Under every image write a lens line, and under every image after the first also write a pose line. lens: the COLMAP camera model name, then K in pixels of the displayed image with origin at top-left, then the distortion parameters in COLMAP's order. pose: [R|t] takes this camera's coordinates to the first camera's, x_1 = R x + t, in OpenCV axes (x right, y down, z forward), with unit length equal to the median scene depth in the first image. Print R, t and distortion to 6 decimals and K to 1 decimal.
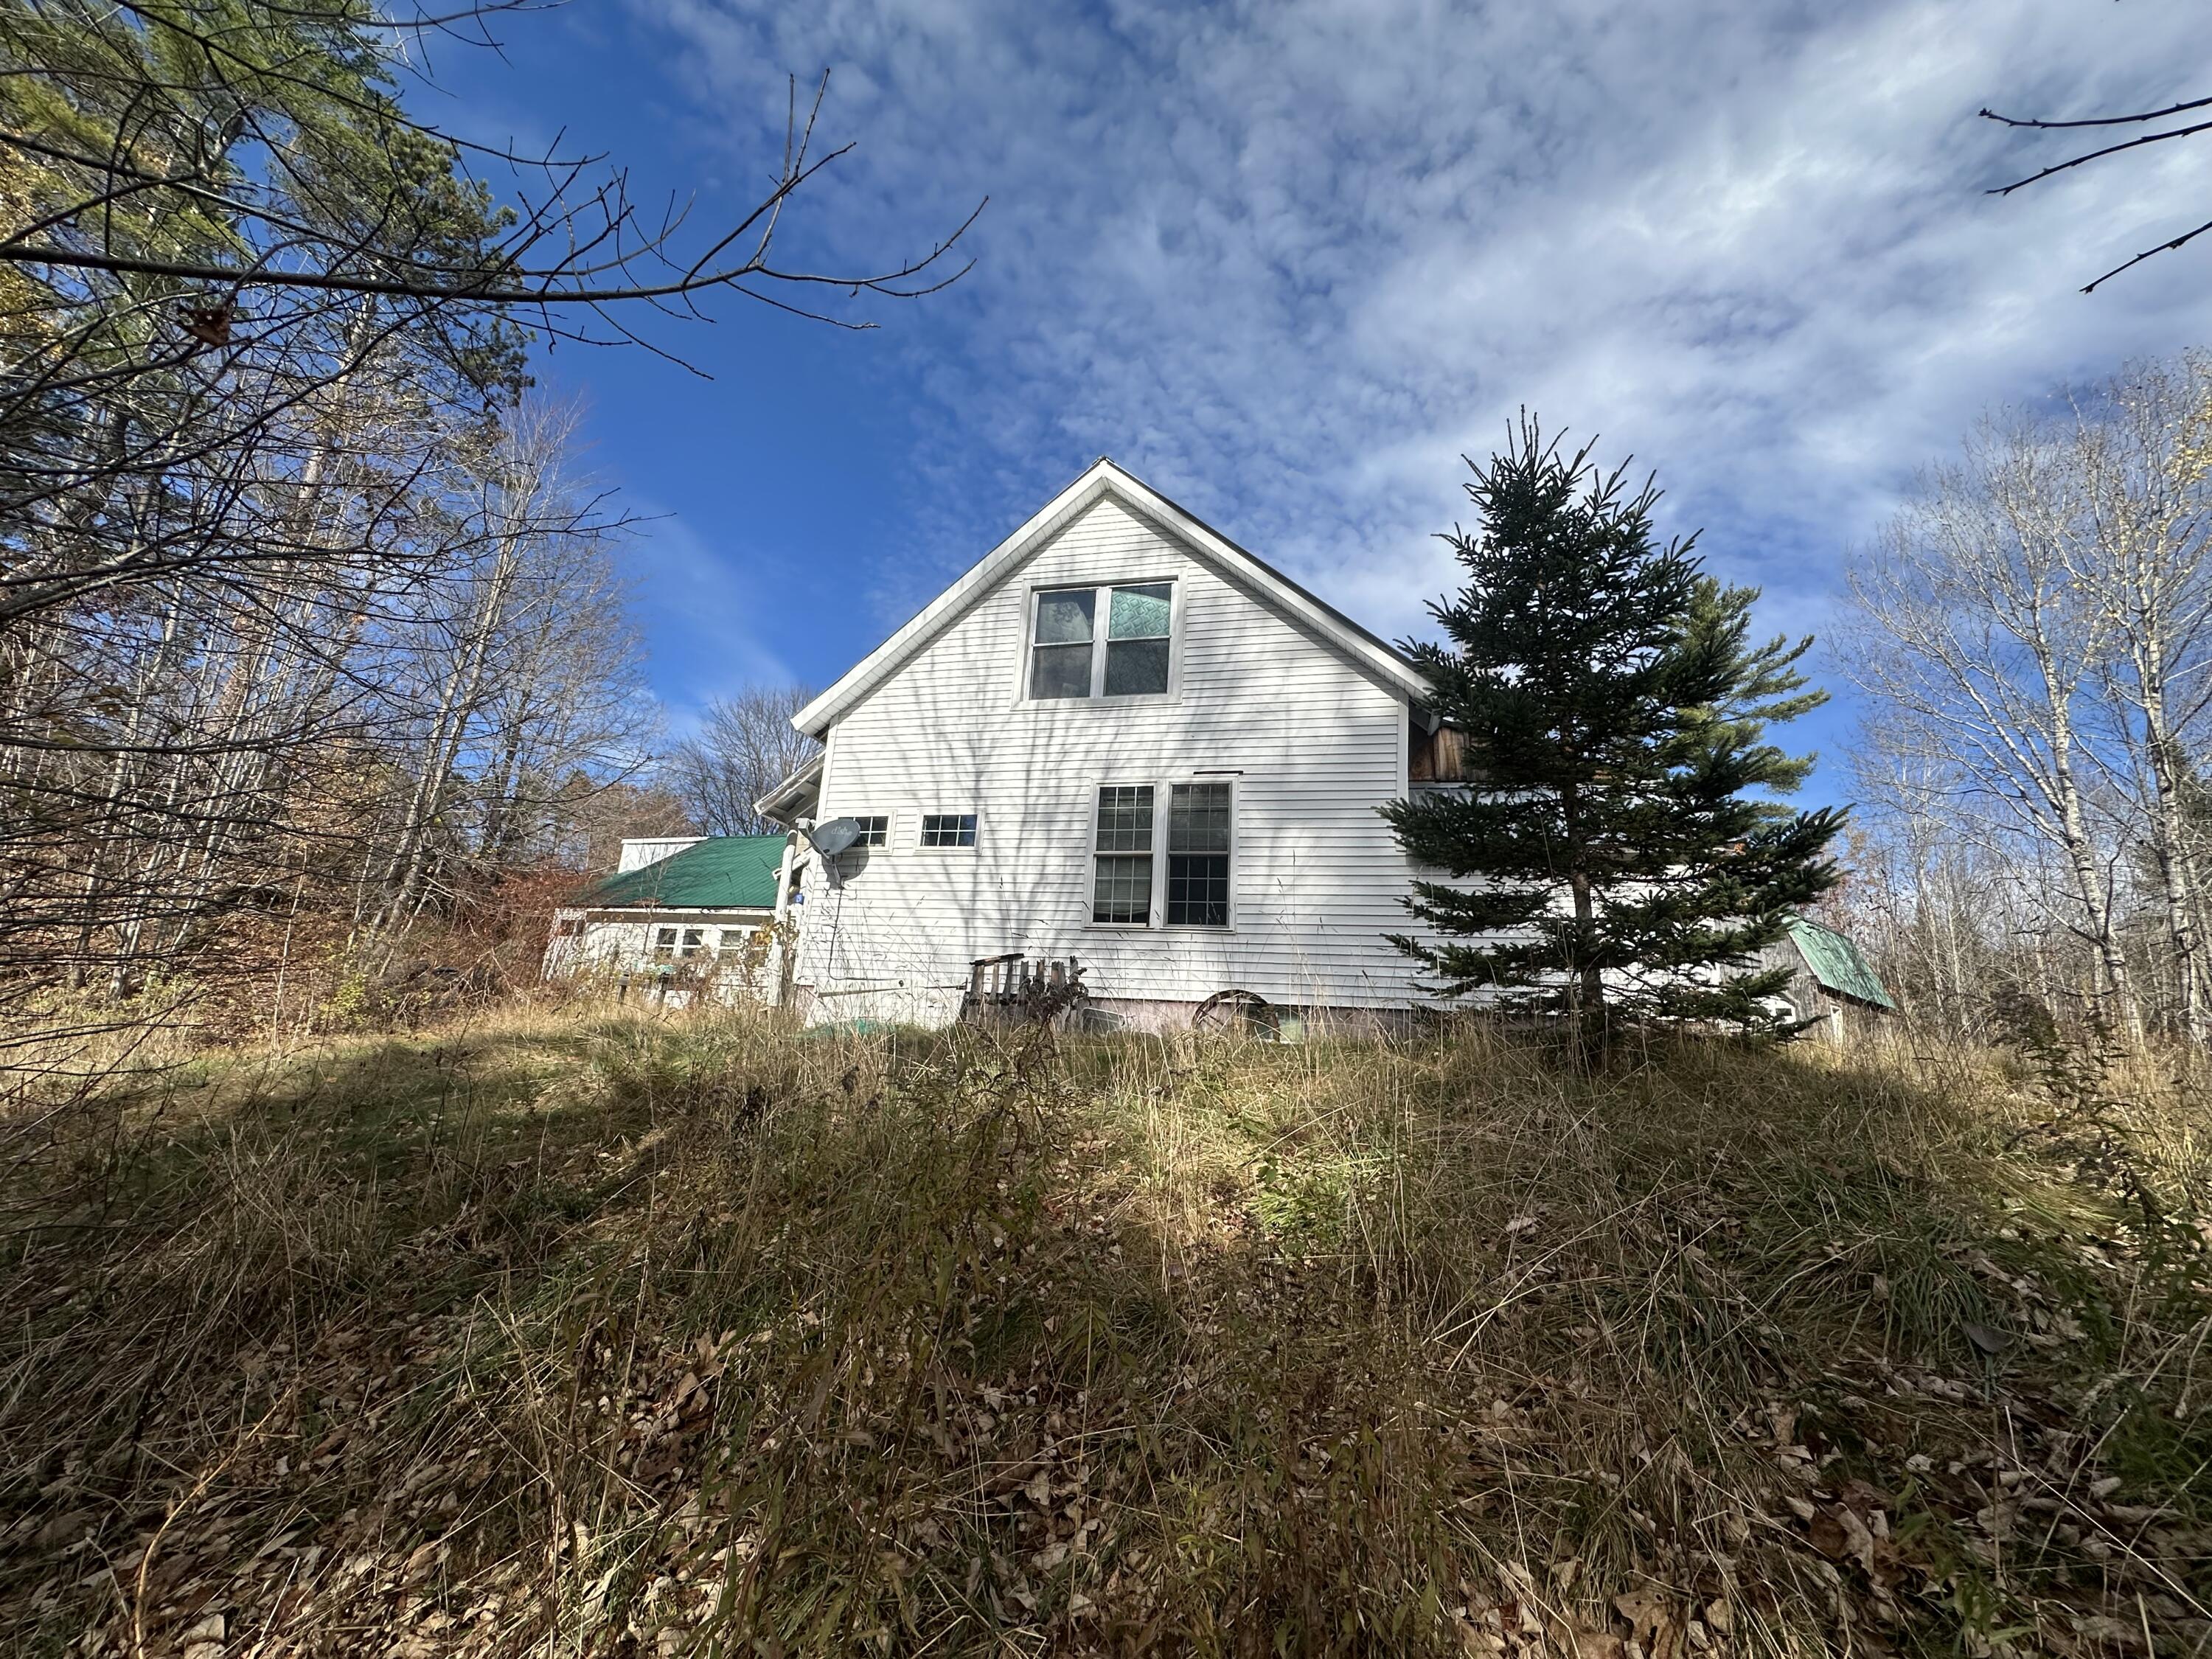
lens RADIAL K [[868.4, 0, 1106.0], [0, 868.4, 829.5], [0, 0, 1]] dist [-0.033099, 0.008974]
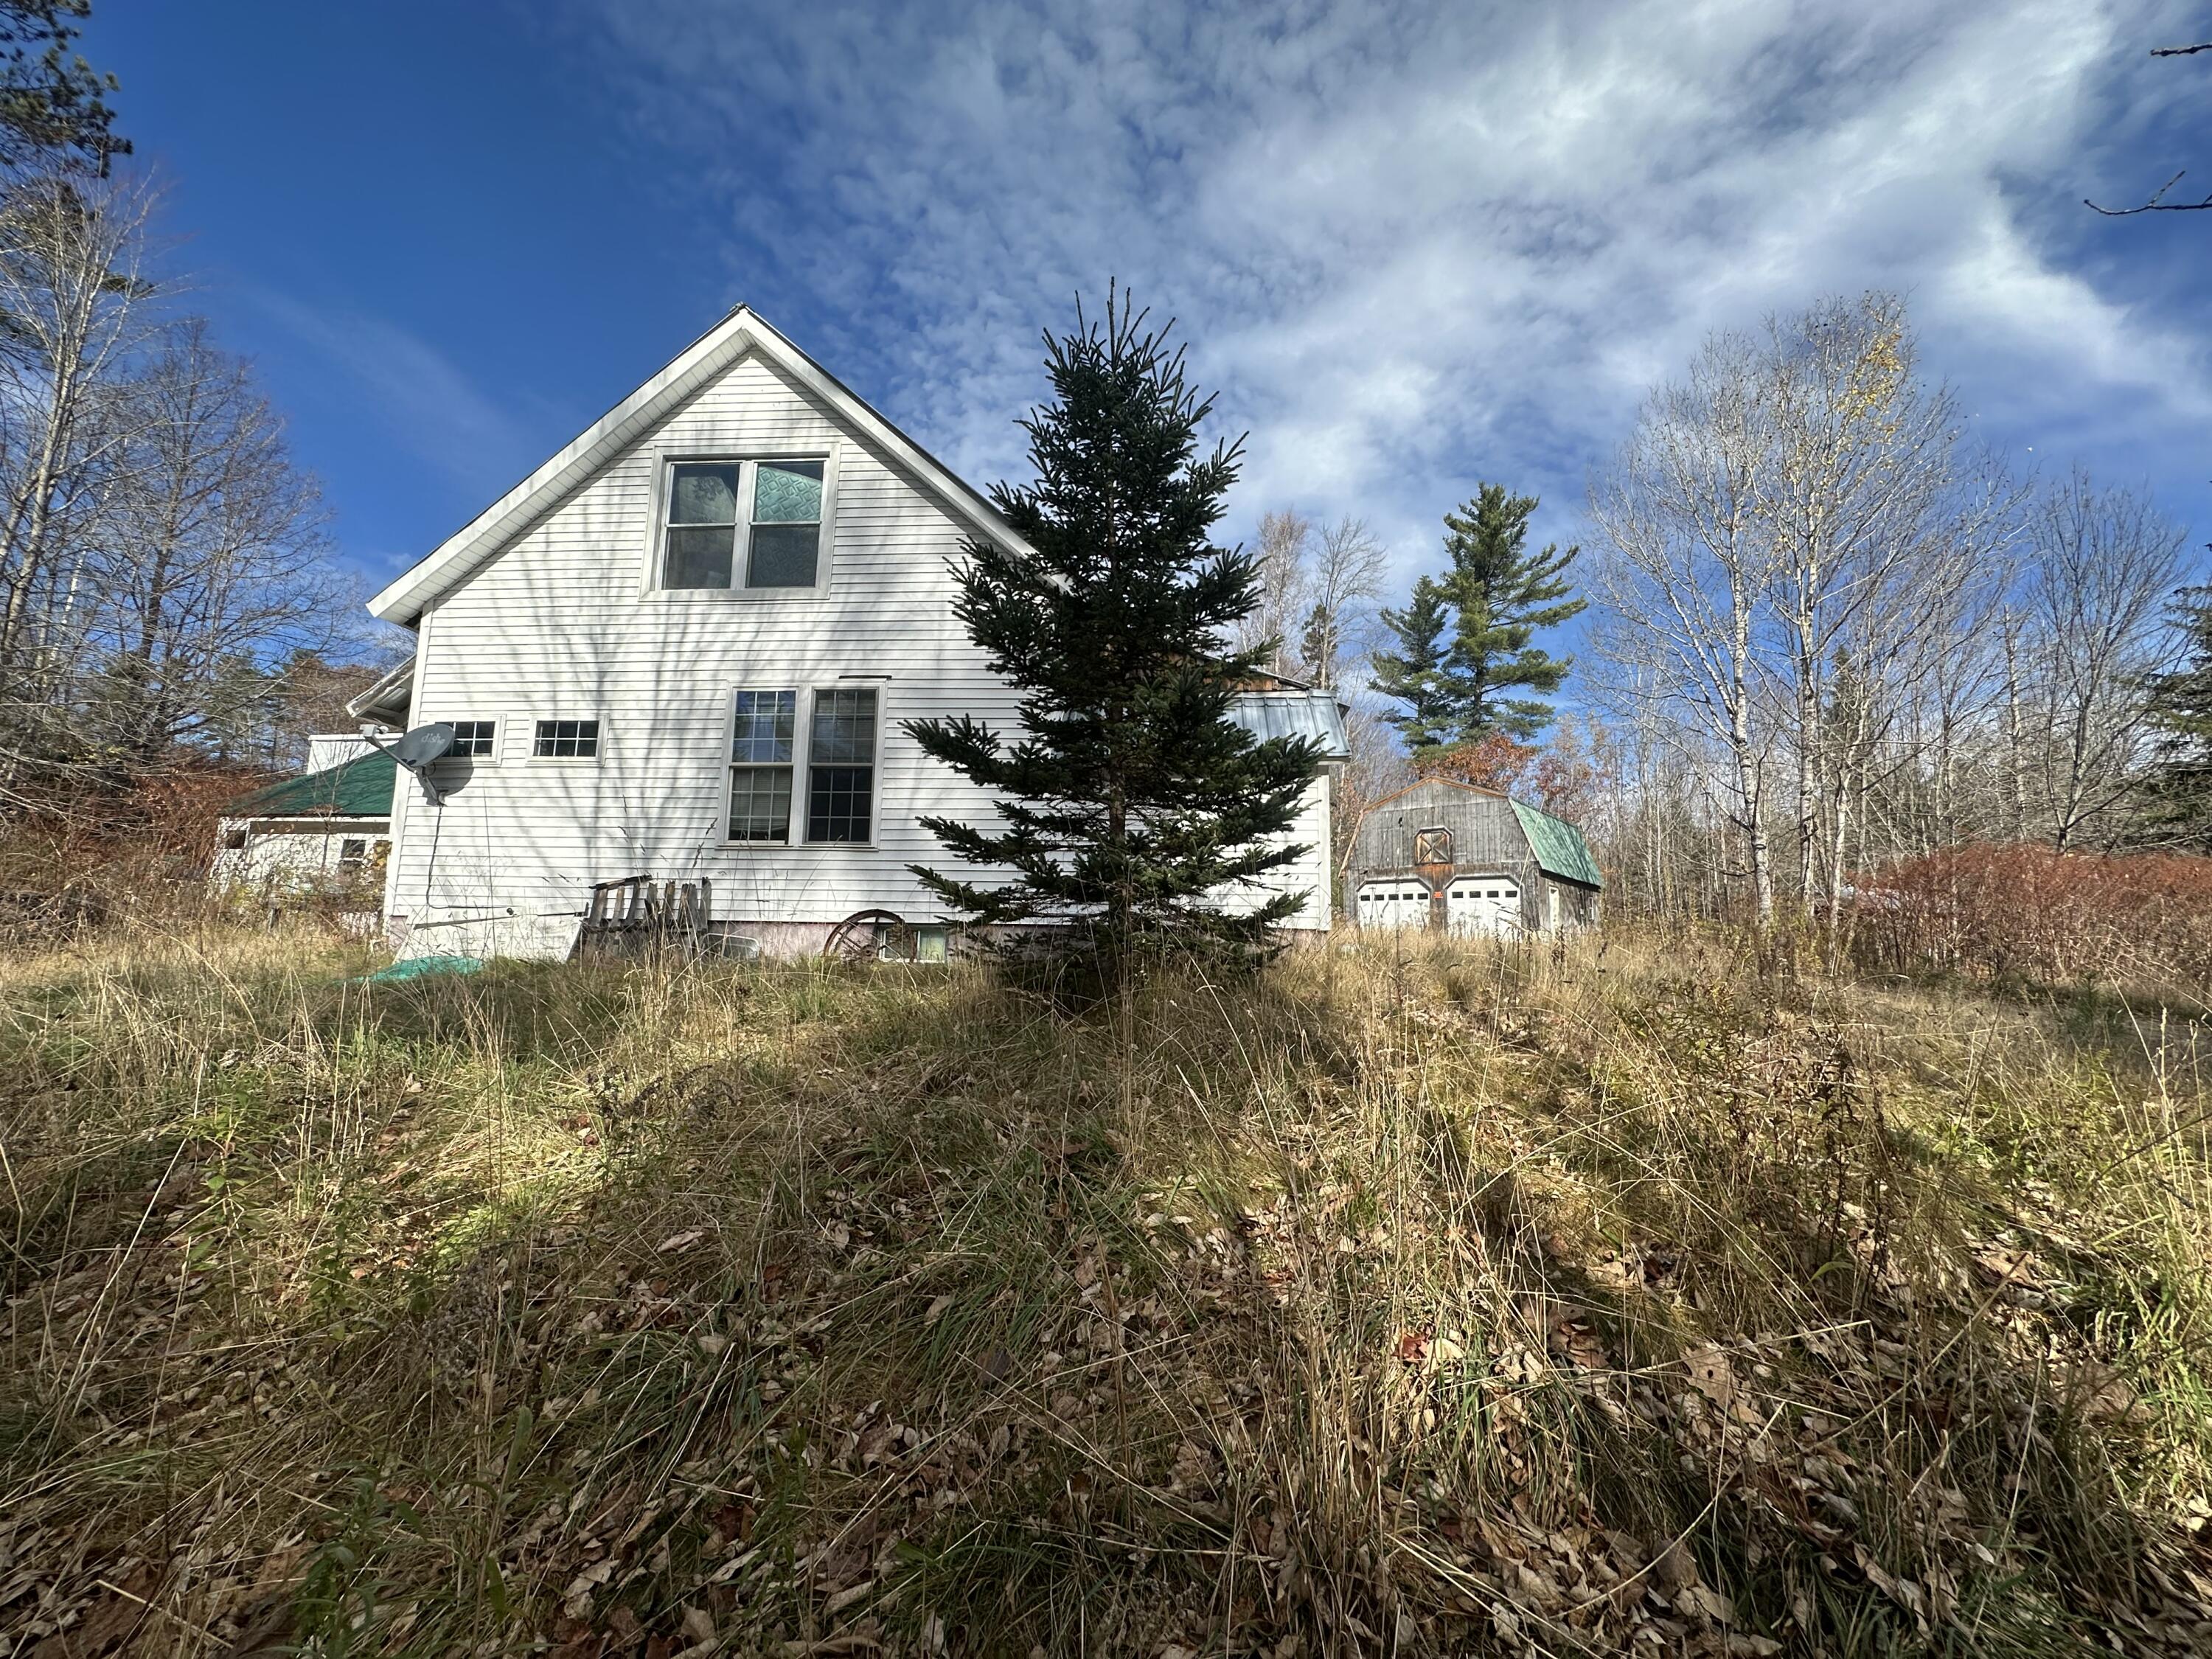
lens RADIAL K [[853.3, 0, 1109.9], [0, 853.3, 820.8], [0, 0, 1]] dist [-0.011510, 0.000364]
pose [[0.983111, -0.015872, 0.182321, 0.202120], [-0.005751, 0.993061, 0.117462, -0.020226], [-0.182920, -0.116526, 0.976198, 0.044910]]
